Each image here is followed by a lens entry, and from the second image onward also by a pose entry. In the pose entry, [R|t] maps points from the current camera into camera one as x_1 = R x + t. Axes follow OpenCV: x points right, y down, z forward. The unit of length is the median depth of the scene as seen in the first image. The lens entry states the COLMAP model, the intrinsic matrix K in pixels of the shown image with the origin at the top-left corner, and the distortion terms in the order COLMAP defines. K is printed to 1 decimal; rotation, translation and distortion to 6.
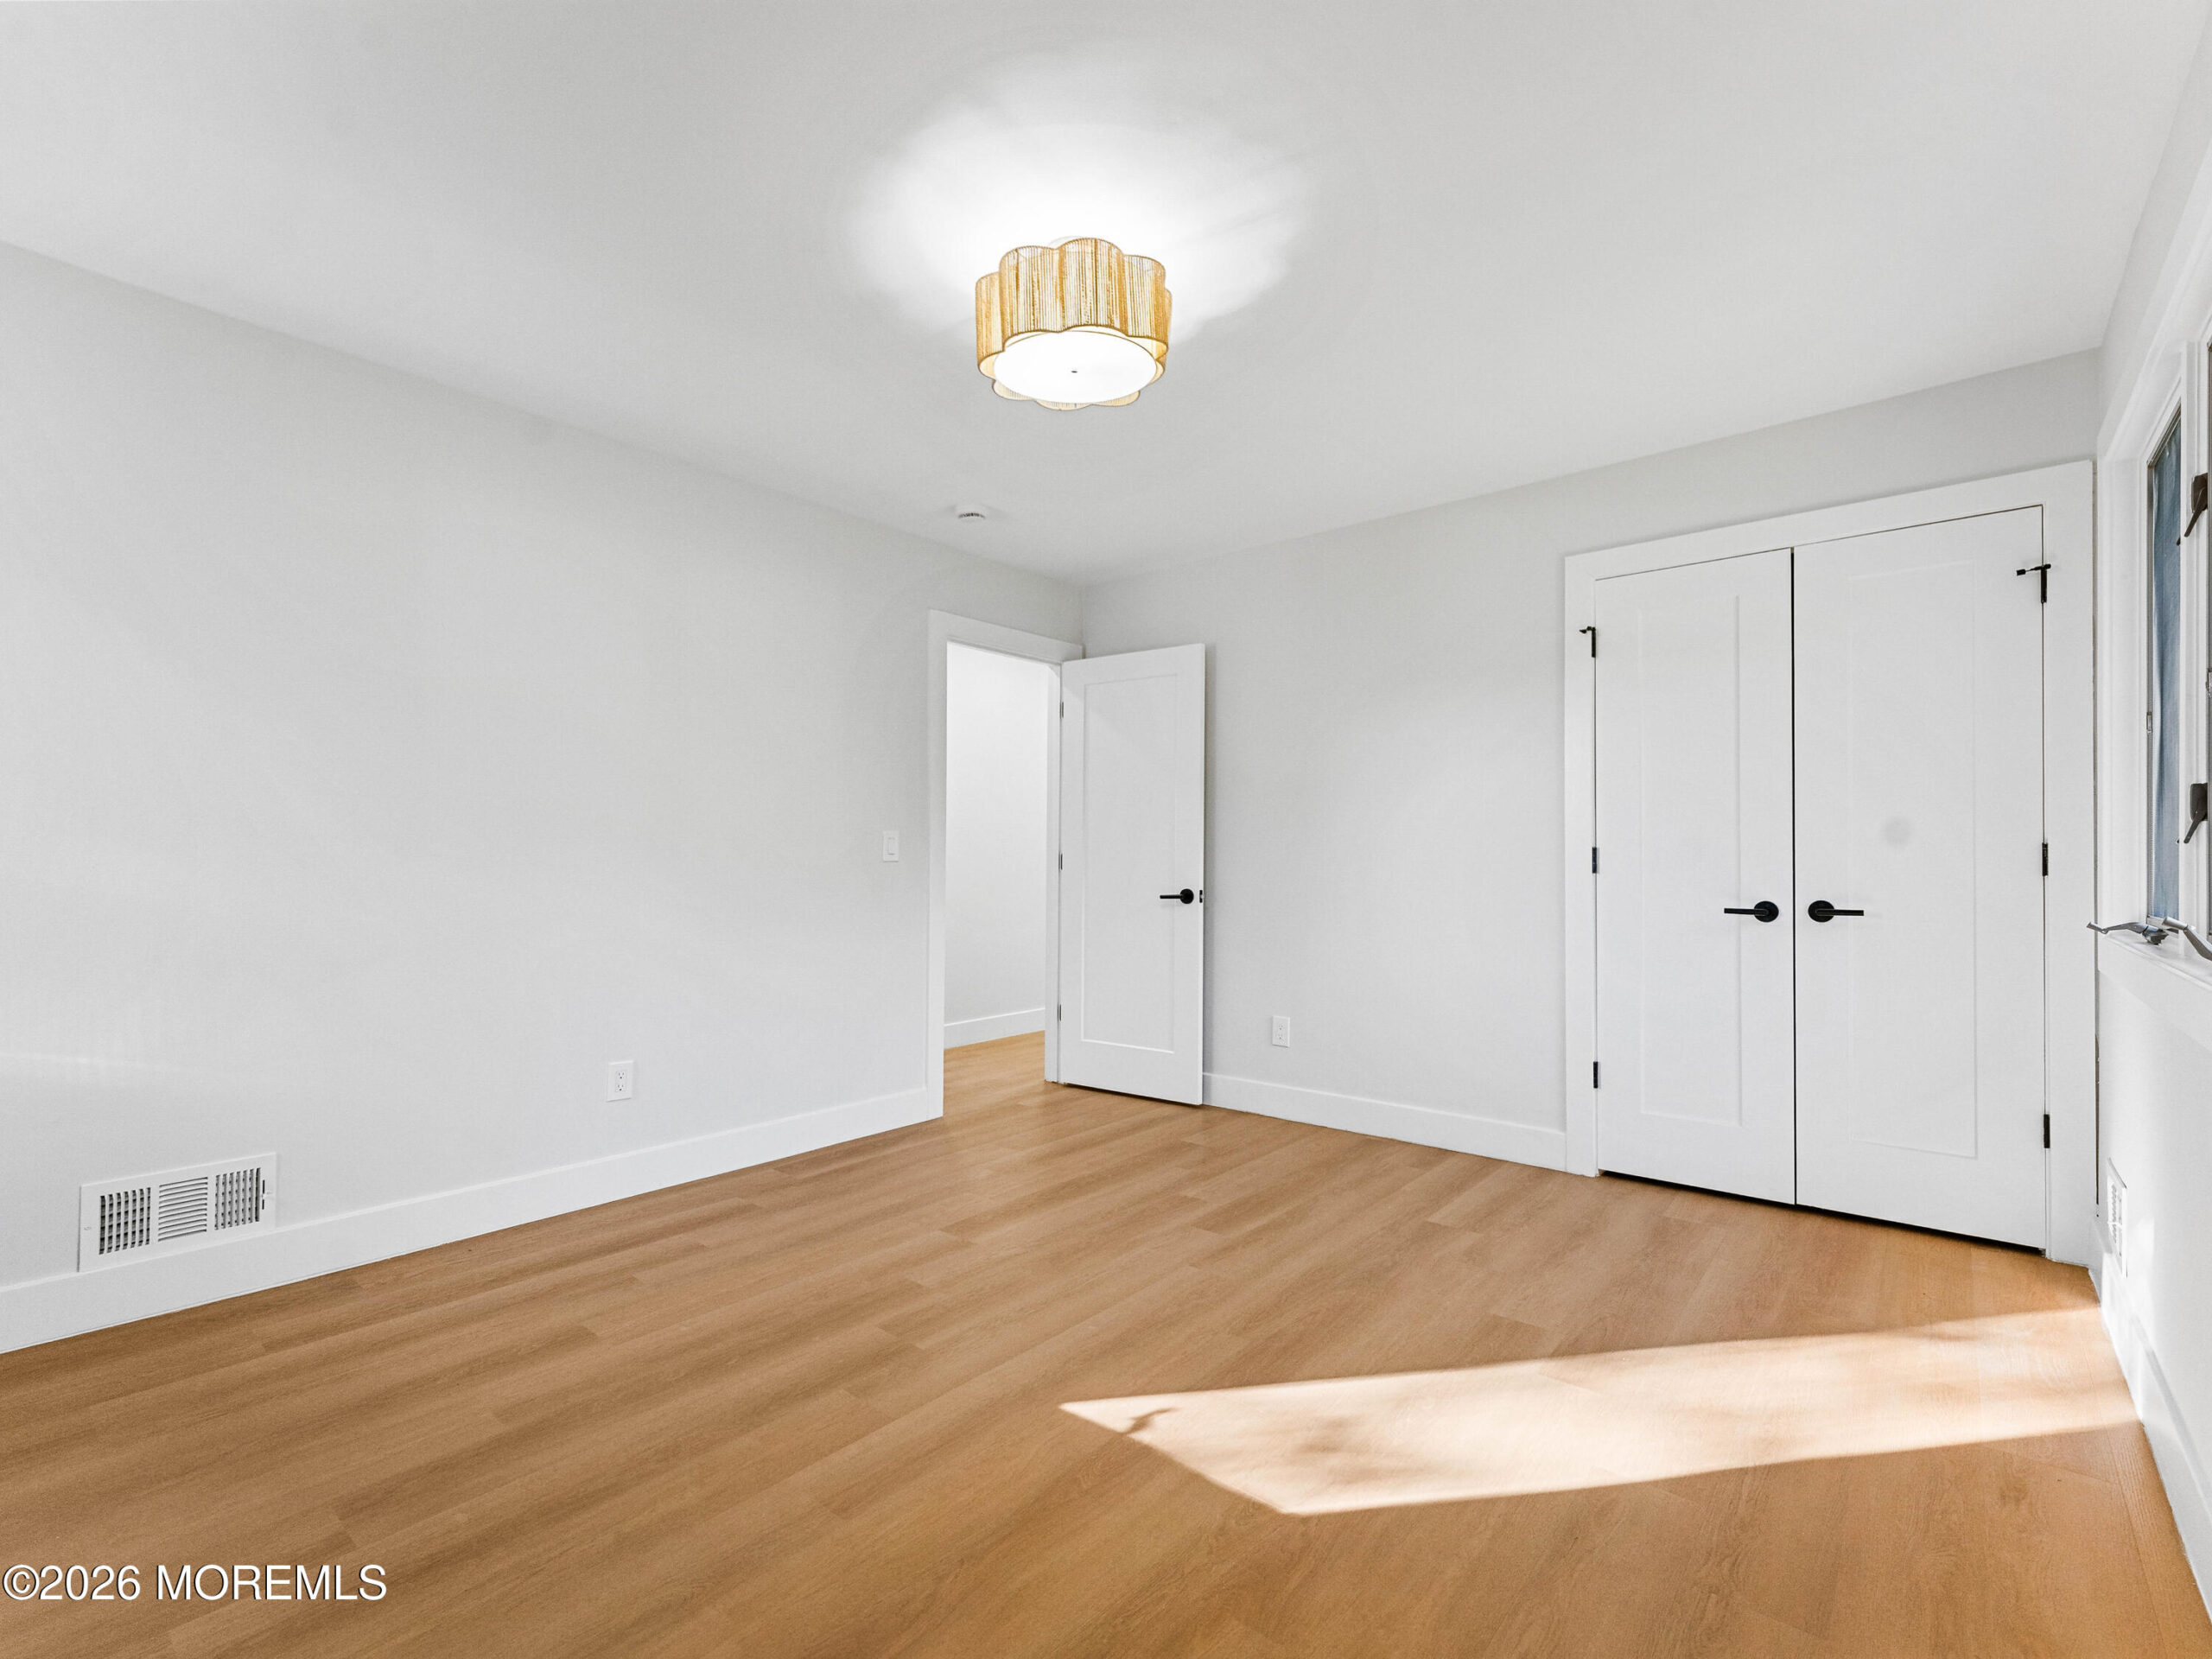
lens RADIAL K [[1011.1, 0, 1113.2], [0, 1011.1, 821.2], [0, 0, 1]] dist [0.002496, 0.000152]
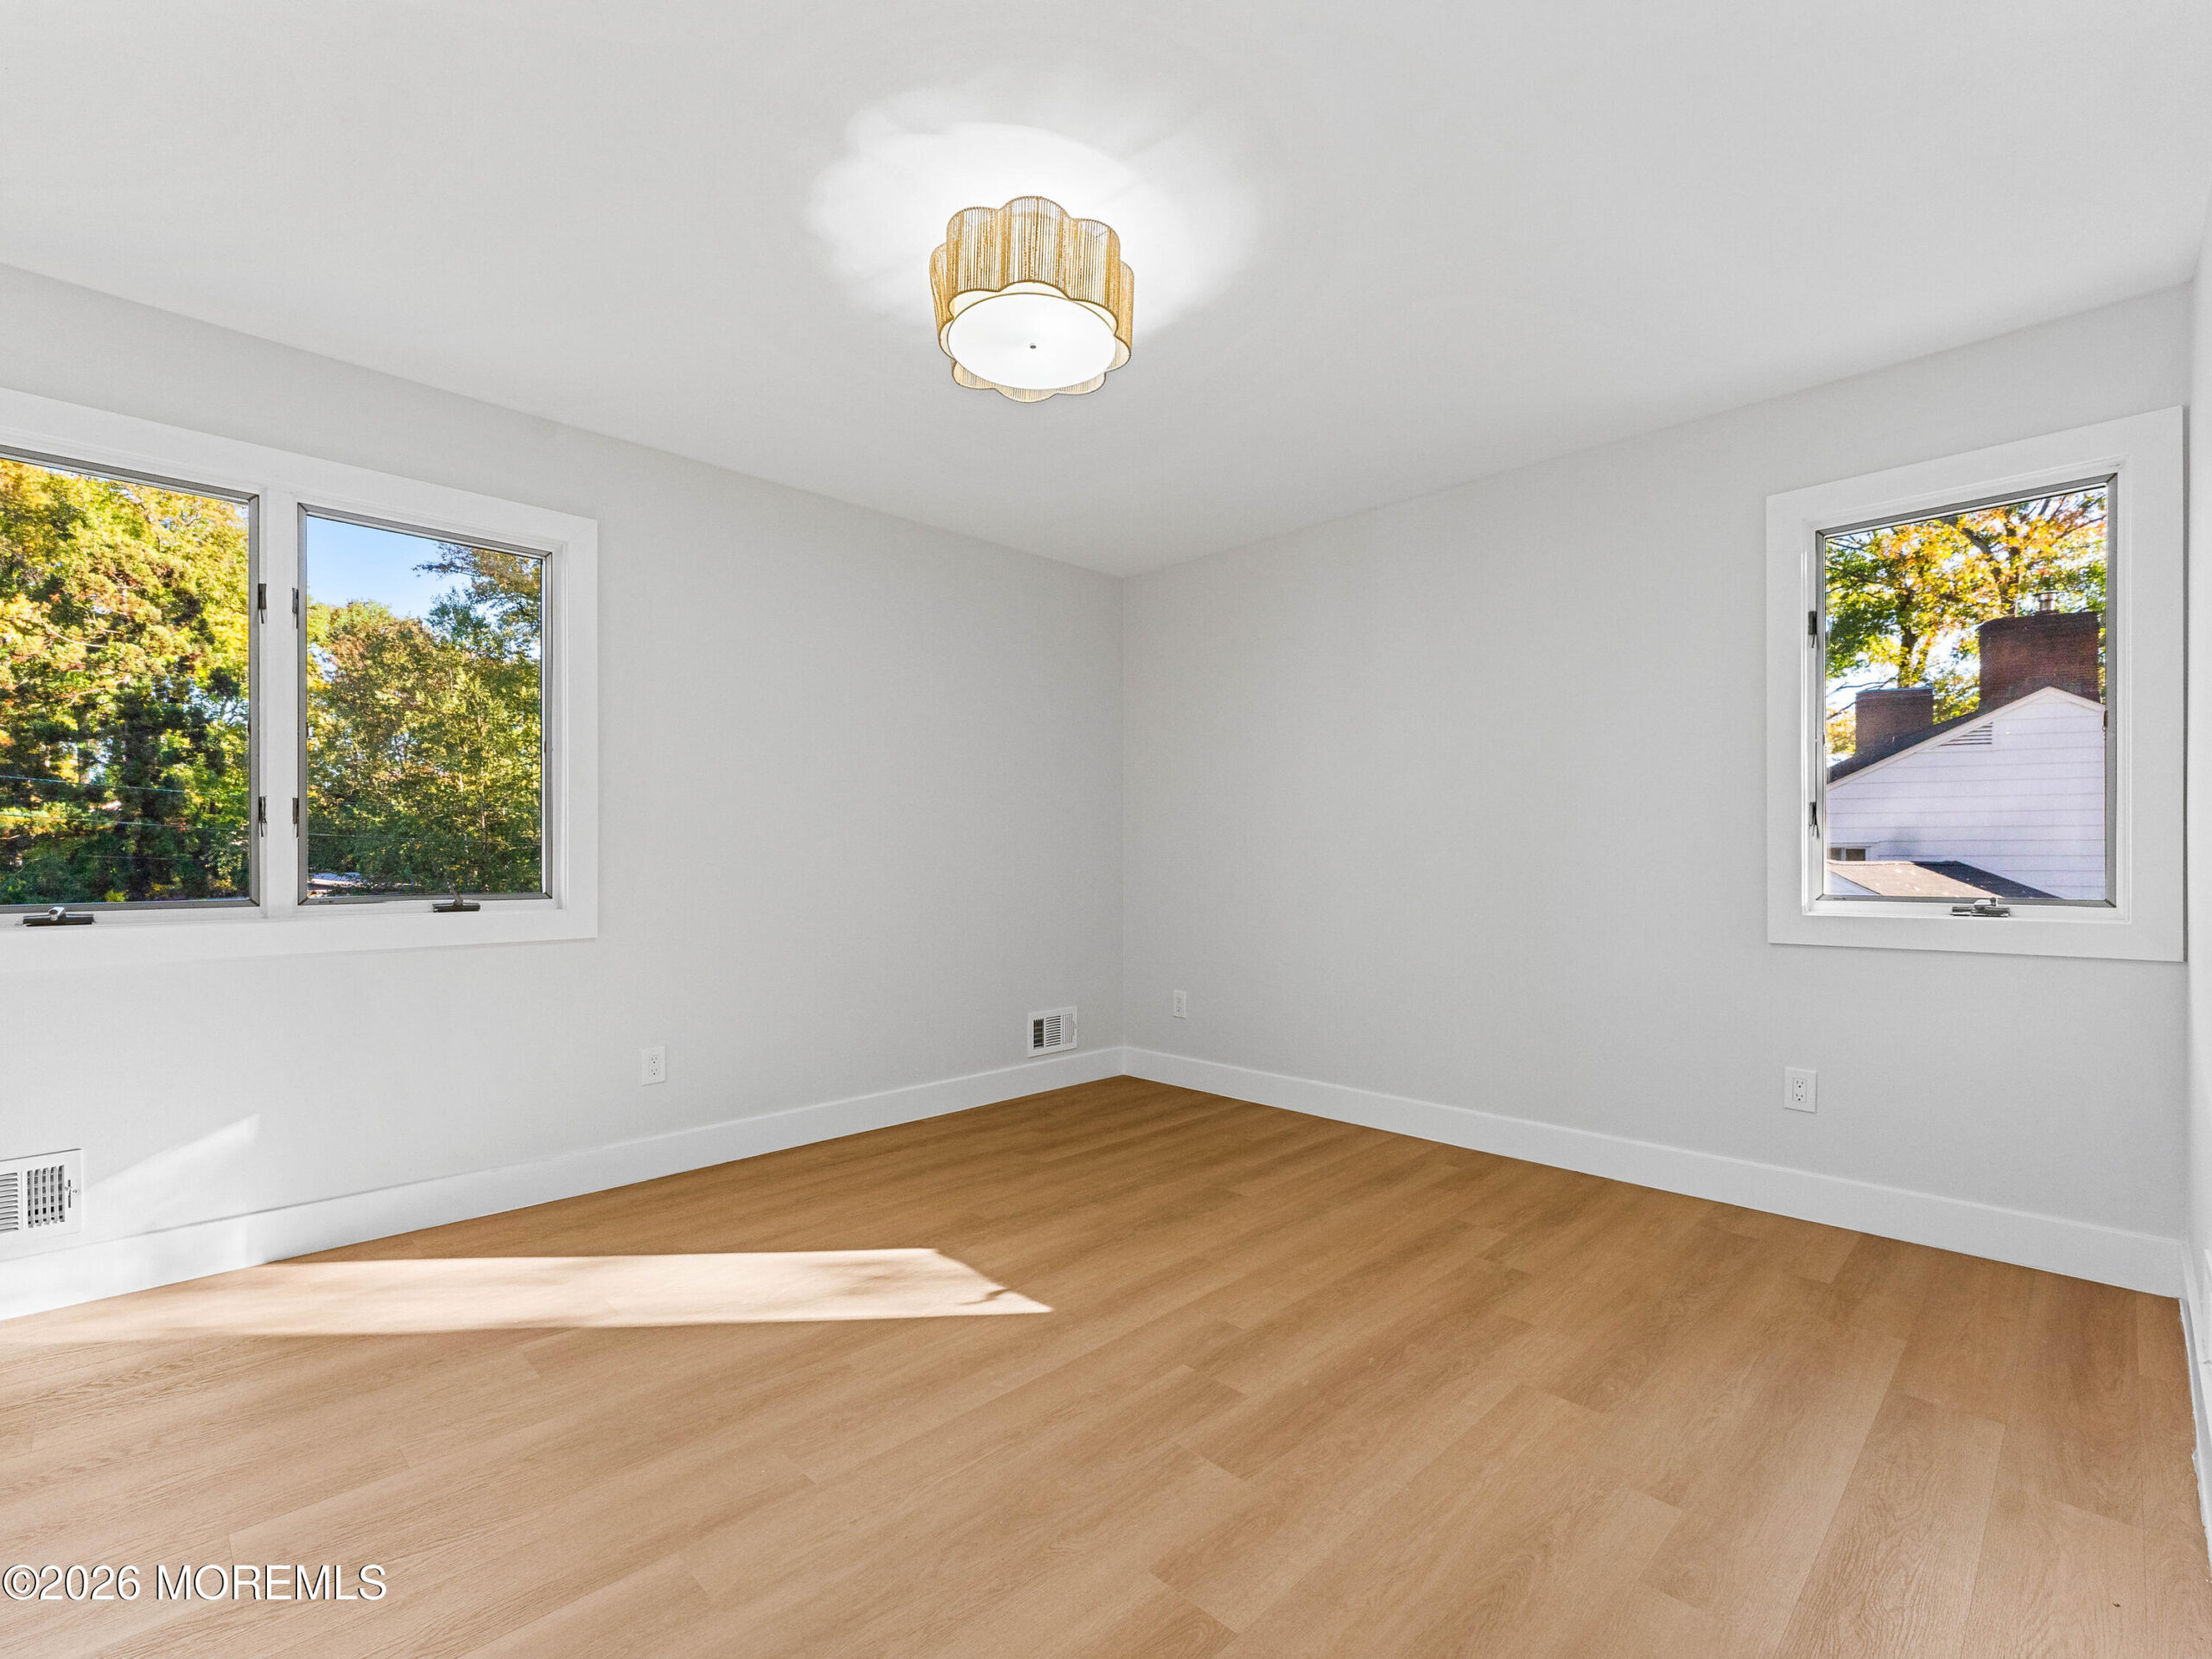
lens RADIAL K [[1011.1, 0, 1113.2], [0, 1011.1, 821.2], [0, 0, 1]] dist [0.002496, 0.000152]
pose [[-0.995732, -0.002207, 0.092261, -0.217201], [-0.008543, 0.997626, -0.068335, 0.078335], [-0.091891, -0.068832, -0.993387, 2.070863]]
